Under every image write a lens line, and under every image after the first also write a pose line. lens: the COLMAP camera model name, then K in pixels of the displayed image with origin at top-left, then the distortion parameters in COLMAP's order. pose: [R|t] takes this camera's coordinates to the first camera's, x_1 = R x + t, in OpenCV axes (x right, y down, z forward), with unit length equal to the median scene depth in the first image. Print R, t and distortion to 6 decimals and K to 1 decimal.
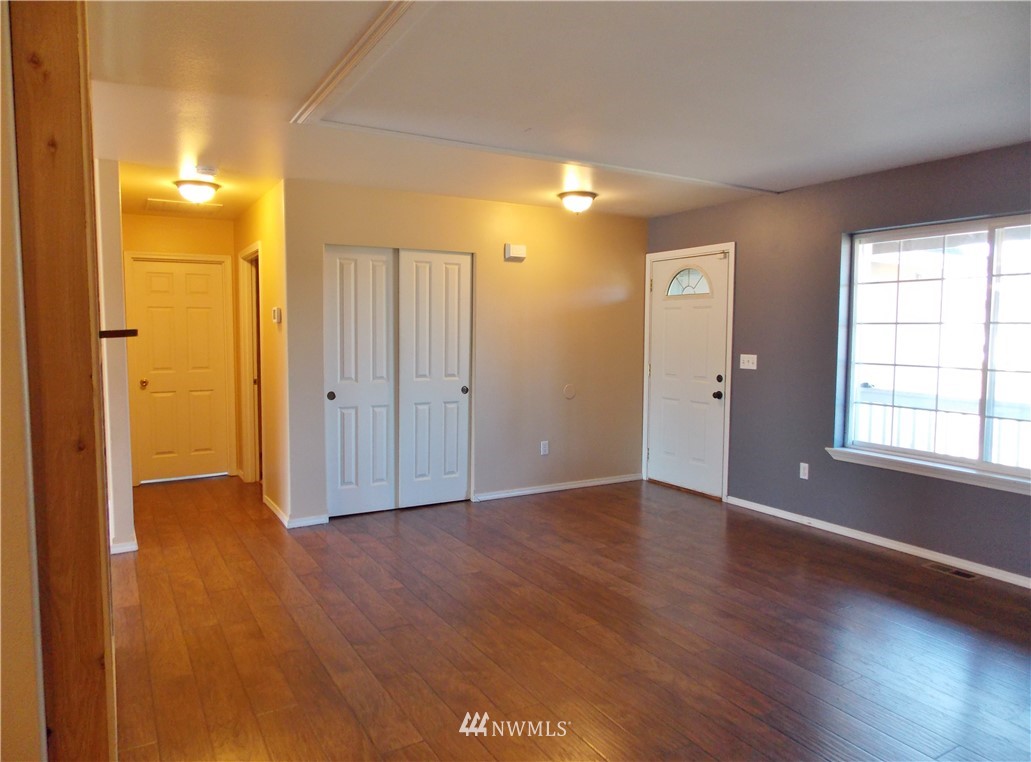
lens RADIAL K [[687.1, 0, 520.1], [0, 687.1, 374.0], [0, 0, 1]] dist [0.018001, -0.006937]
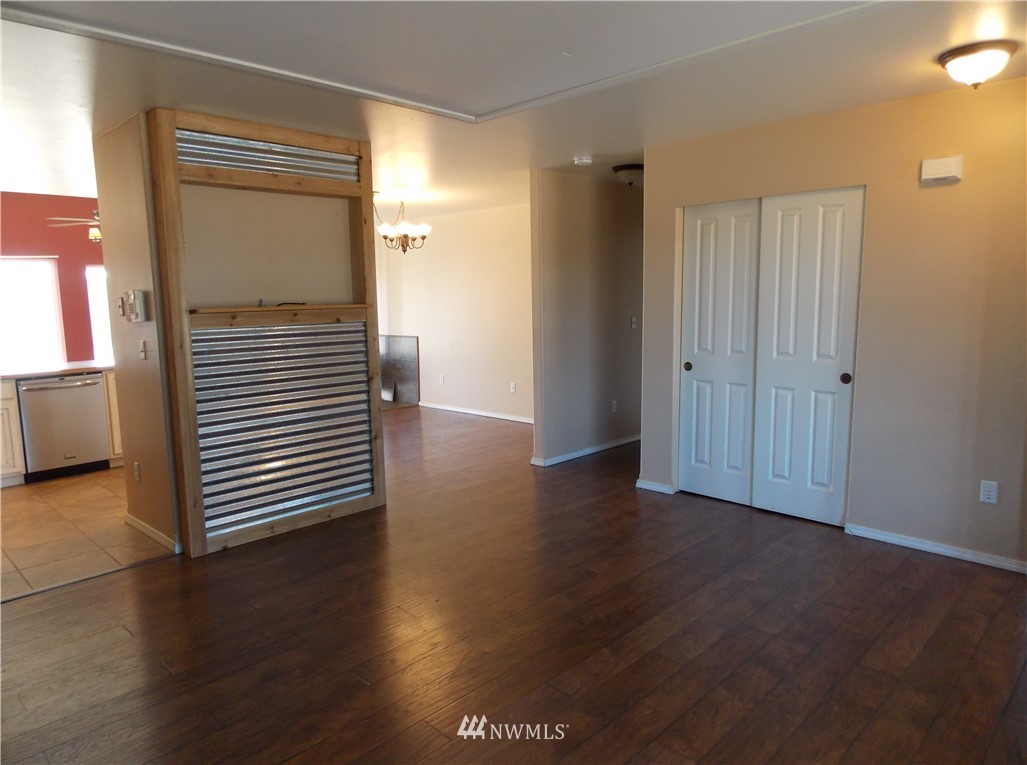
lens RADIAL K [[684.4, 0, 535.1], [0, 684.4, 380.7], [0, 0, 1]] dist [0.018001, -0.006937]
pose [[0.270448, 0.110599, -0.956361, 0.568436], [-0.054143, 0.993554, 0.099590, -0.031391], [0.961211, 0.024847, 0.274693, 0.523915]]
